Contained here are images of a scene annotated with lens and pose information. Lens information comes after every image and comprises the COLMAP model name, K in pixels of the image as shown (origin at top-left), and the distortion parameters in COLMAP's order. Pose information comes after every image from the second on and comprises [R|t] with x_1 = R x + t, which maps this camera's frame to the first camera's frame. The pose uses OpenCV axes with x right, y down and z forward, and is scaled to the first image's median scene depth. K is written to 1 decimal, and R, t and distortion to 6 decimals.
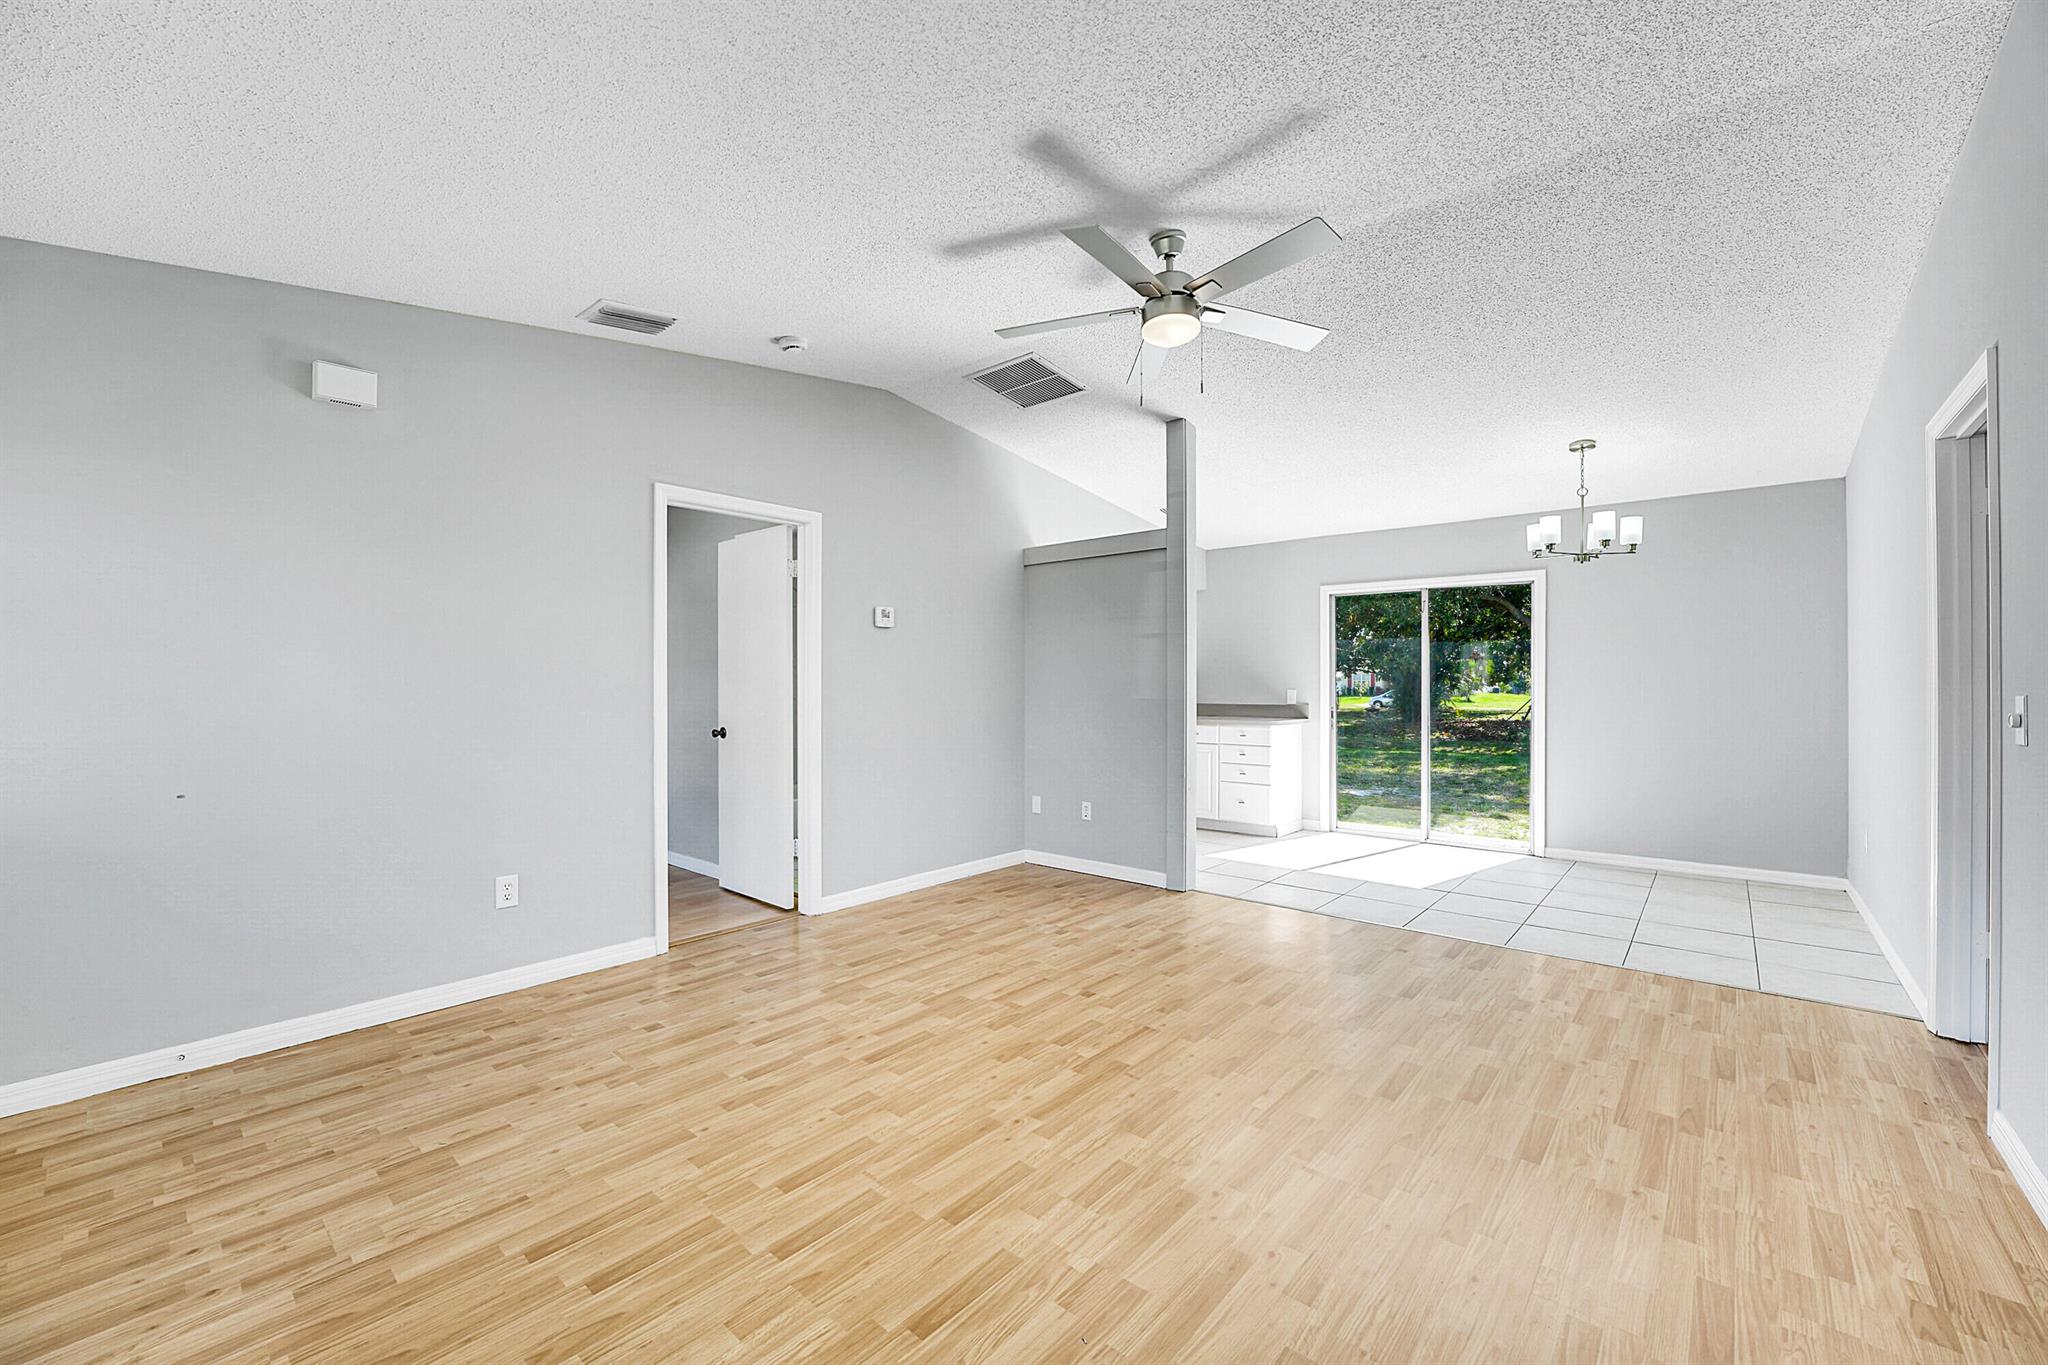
lens RADIAL K [[829.9, 0, 1028.9], [0, 829.9, 682.6], [0, 0, 1]] dist [-0.021126, 0.000591]
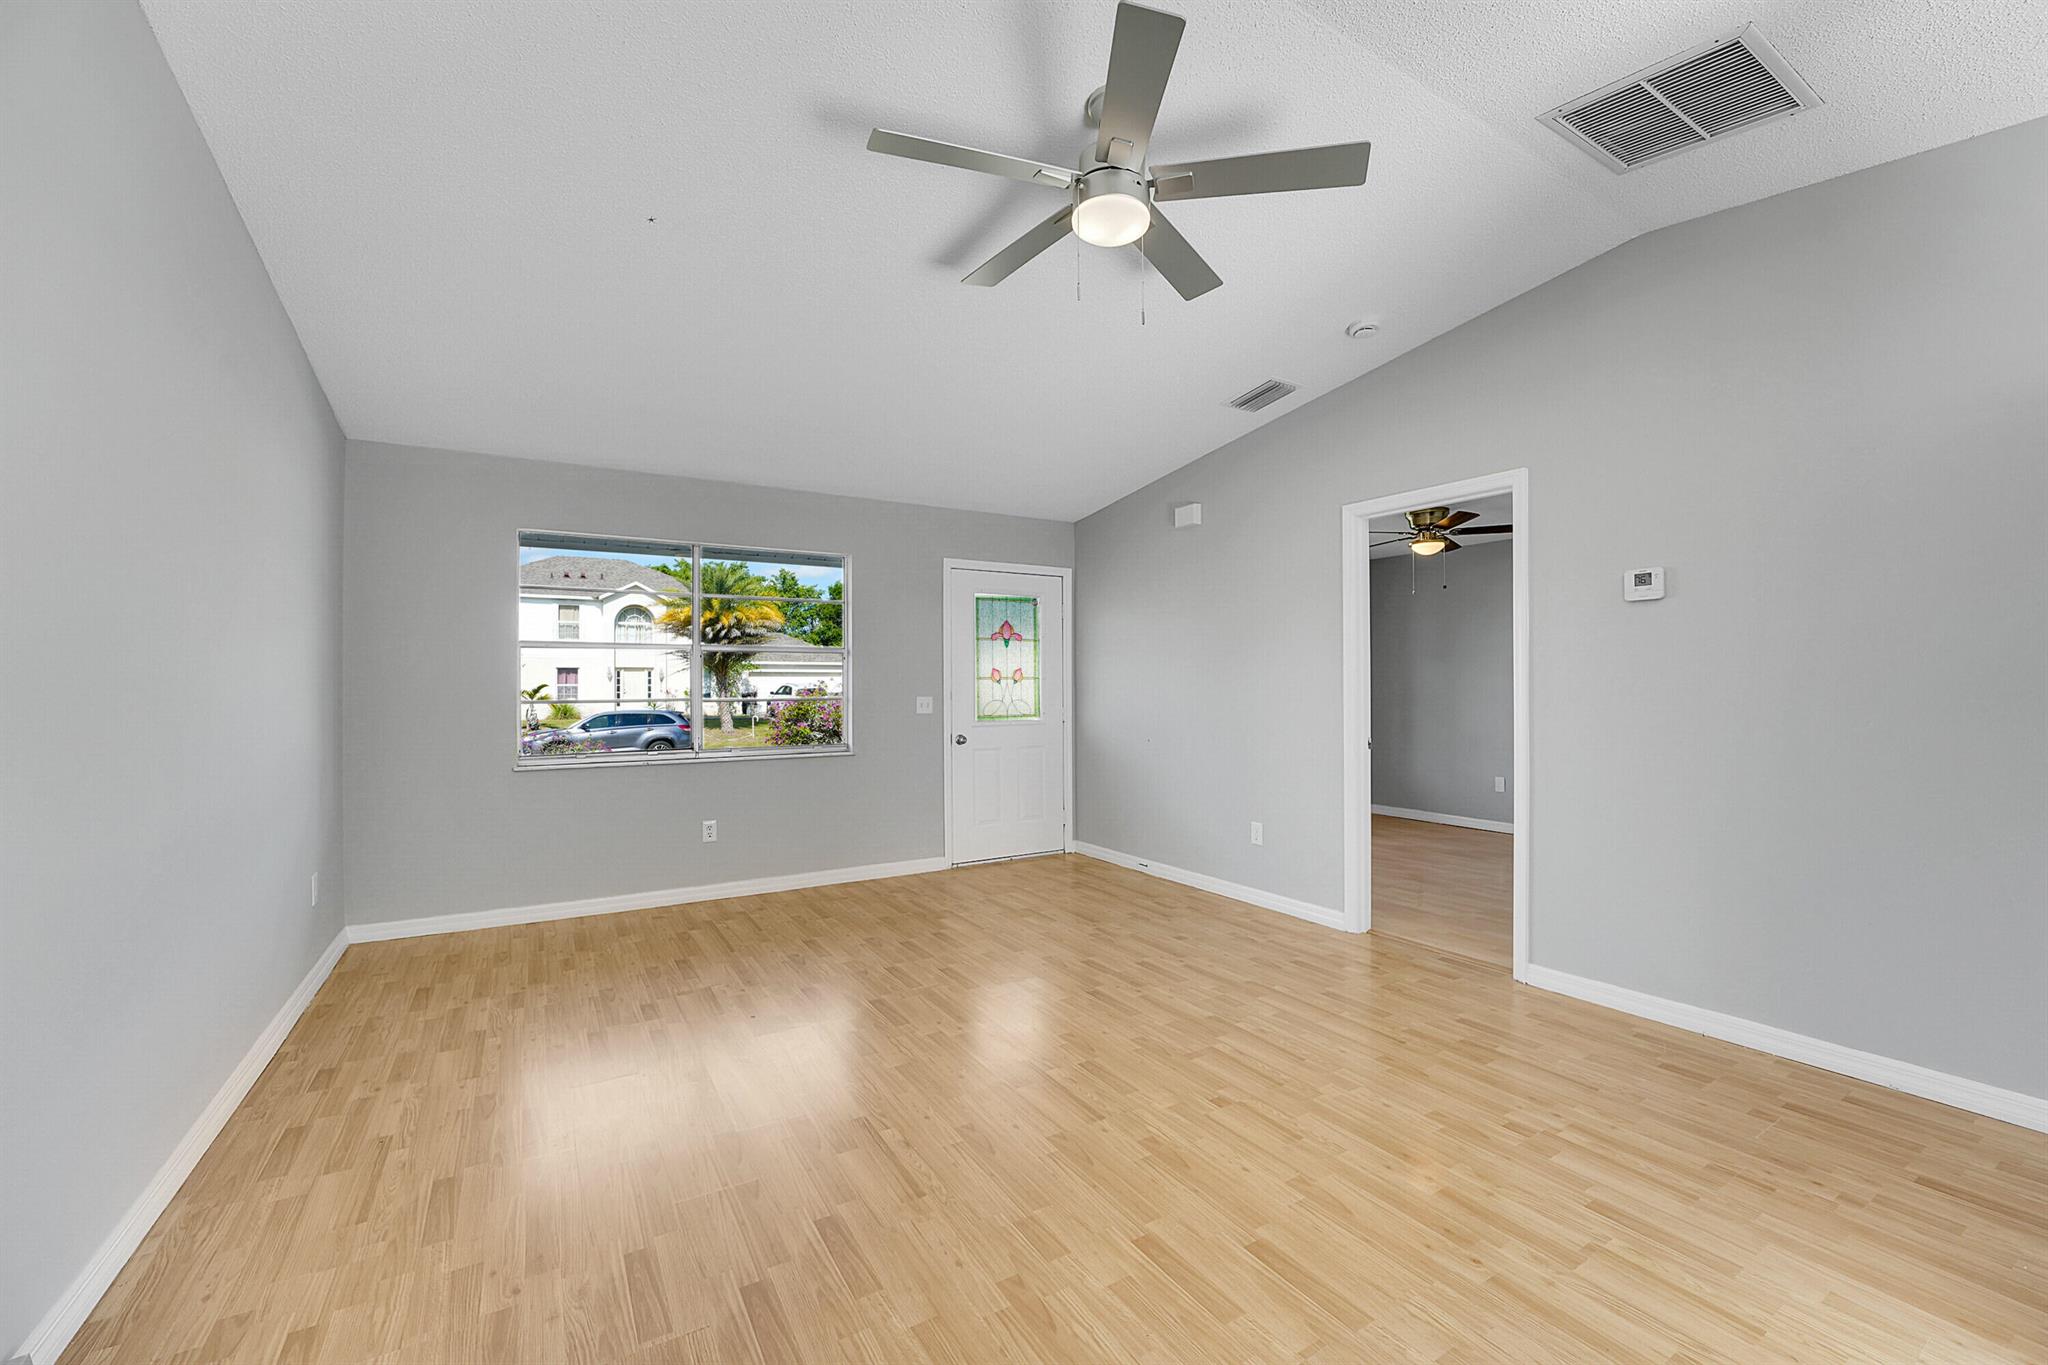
lens RADIAL K [[829.9, 0, 1028.9], [0, 829.9, 682.6], [0, 0, 1]] dist [-0.021126, 0.000591]
pose [[-0.310584, -0.002963, -0.950541, 0.842212], [0.003949, 0.999982, -0.004407, -0.000250], [0.950538, -0.005122, -0.310567, 1.076967]]
